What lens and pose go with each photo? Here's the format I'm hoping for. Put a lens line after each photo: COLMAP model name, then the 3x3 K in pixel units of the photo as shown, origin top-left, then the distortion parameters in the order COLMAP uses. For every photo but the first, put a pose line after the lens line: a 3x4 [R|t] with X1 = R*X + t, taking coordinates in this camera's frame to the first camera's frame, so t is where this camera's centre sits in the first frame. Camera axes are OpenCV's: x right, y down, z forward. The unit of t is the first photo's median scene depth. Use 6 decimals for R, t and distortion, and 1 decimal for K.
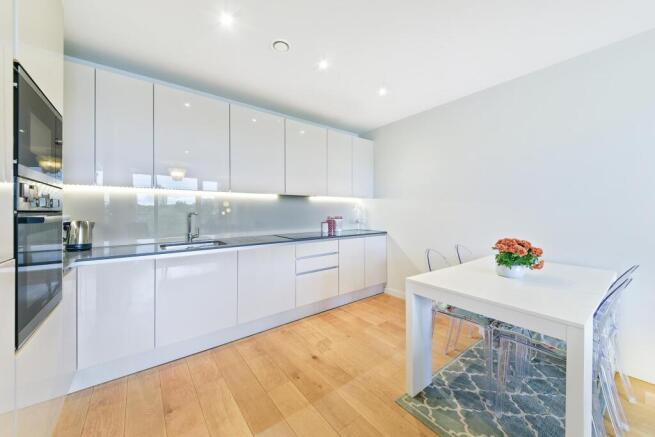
lens RADIAL K [[239.3, 0, 326.9], [0, 239.3, 211.2], [0, 0, 1]] dist [-0.000189, -0.000007]
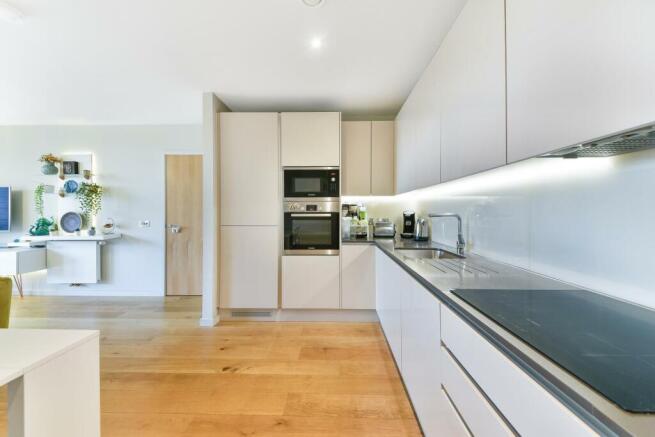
lens RADIAL K [[239.3, 0, 326.9], [0, 239.3, 211.2], [0, 0, 1]] dist [-0.000189, -0.000007]
pose [[-0.624410, -0.004193, -0.781085, 0.407638], [-0.002065, 0.999991, -0.003717, 0.005712], [0.781094, -0.000708, -0.624413, 1.658980]]
